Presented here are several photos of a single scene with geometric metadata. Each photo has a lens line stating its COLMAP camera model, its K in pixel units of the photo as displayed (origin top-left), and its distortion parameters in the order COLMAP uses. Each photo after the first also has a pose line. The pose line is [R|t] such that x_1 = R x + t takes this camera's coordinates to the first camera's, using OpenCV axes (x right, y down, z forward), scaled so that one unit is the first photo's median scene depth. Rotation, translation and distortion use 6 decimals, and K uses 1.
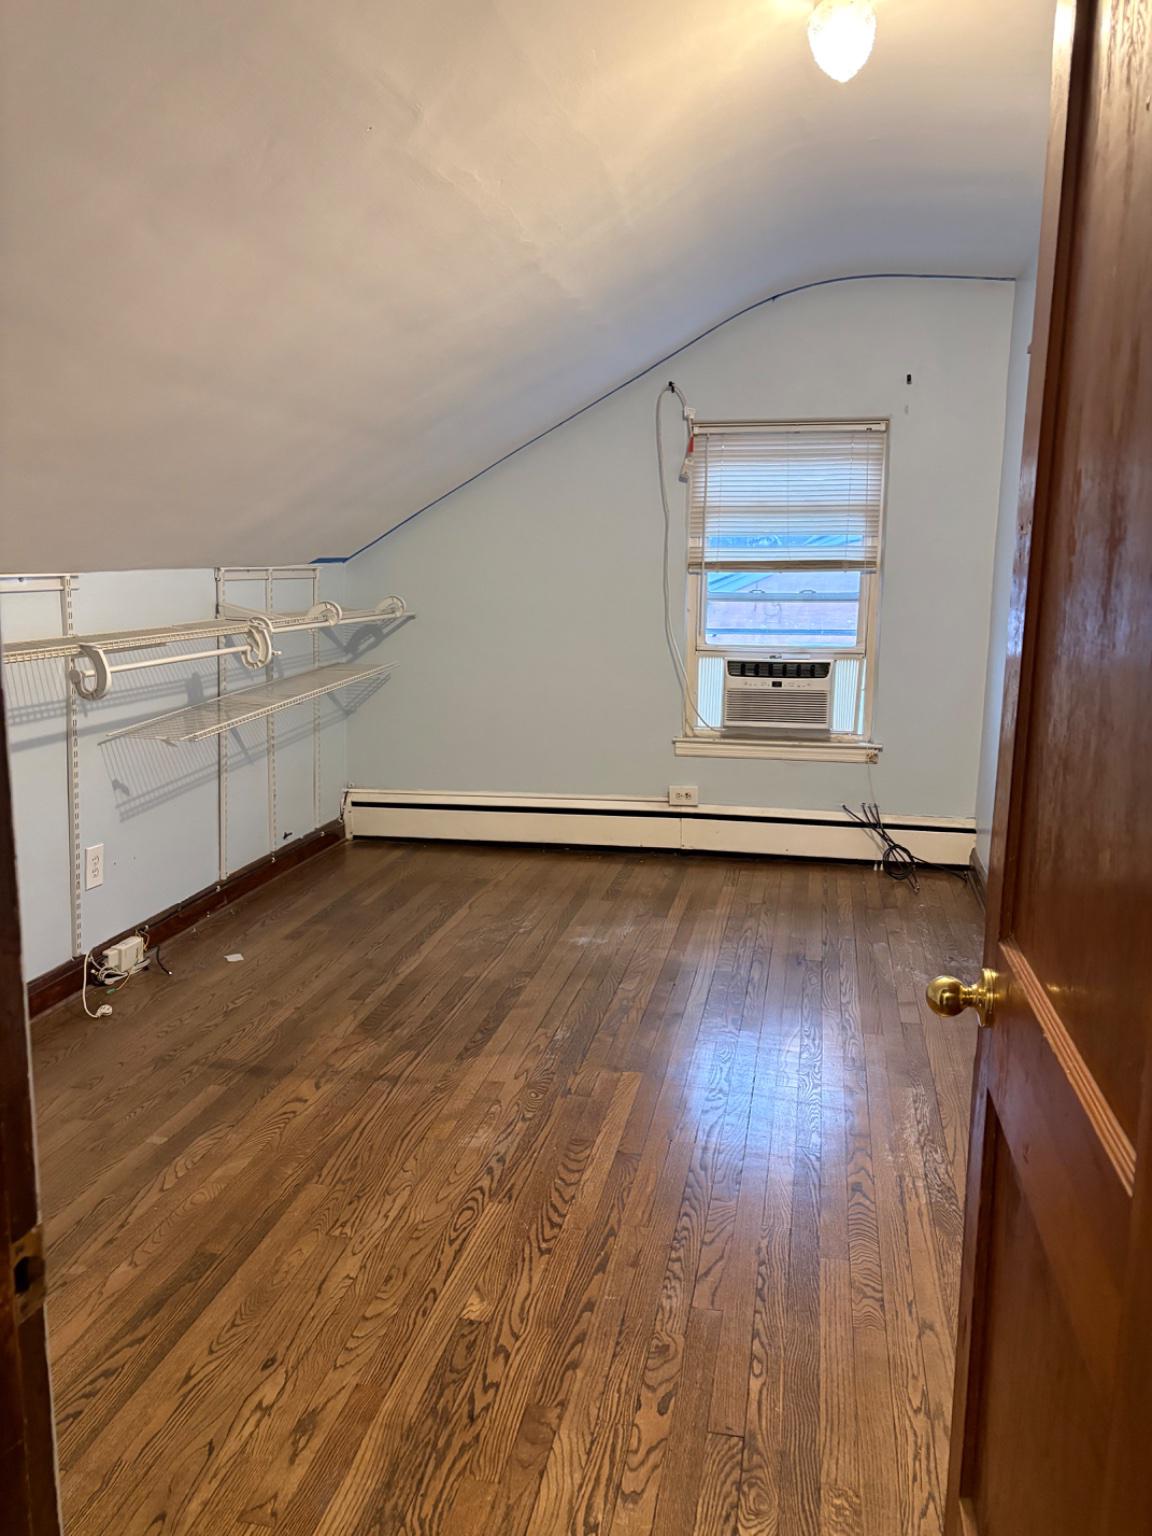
lens RADIAL K [[1164.7, 0, 576.9], [0, 1164.7, 771.8], [0, 0, 1]] dist [0.062738, -0.053639]
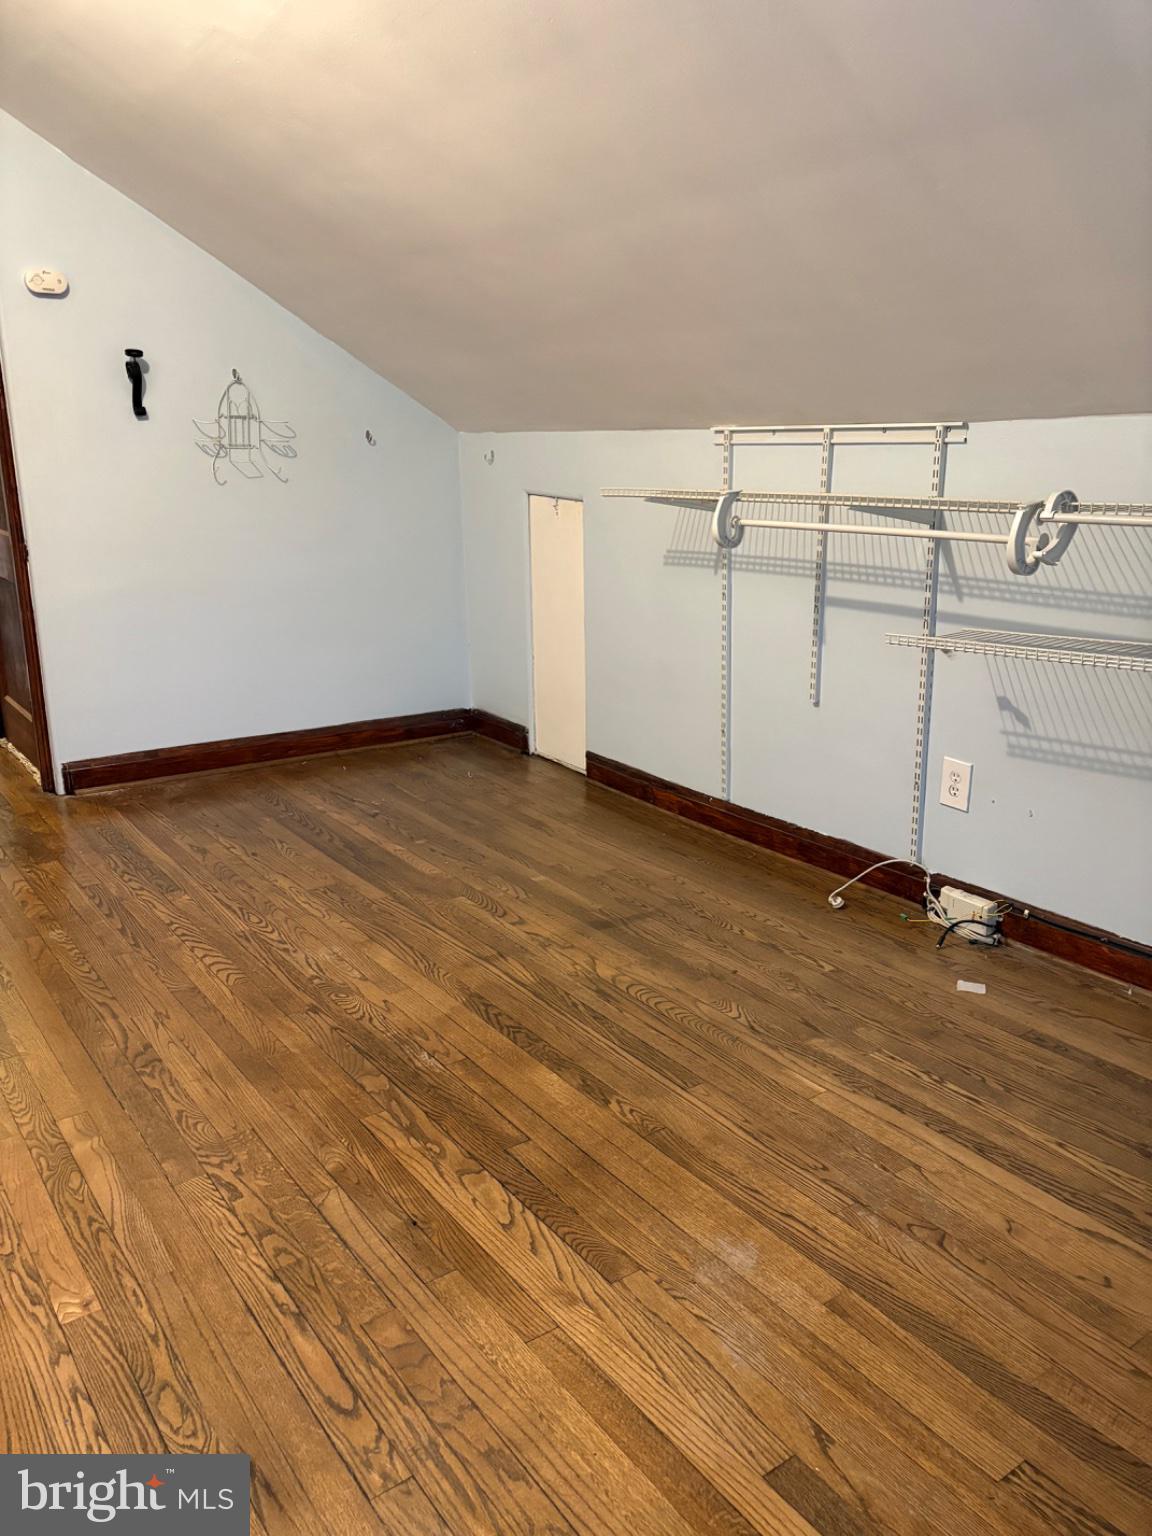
lens RADIAL K [[1164.7, 0, 576.9], [0, 1164.7, 771.8], [0, 0, 1]] dist [0.062738, -0.053639]
pose [[-0.677191, 0.180443, -0.713339, 0.385811], [-0.143121, 0.918647, 0.368245, -0.206384], [0.721754, 0.351466, -0.596274, 1.361819]]
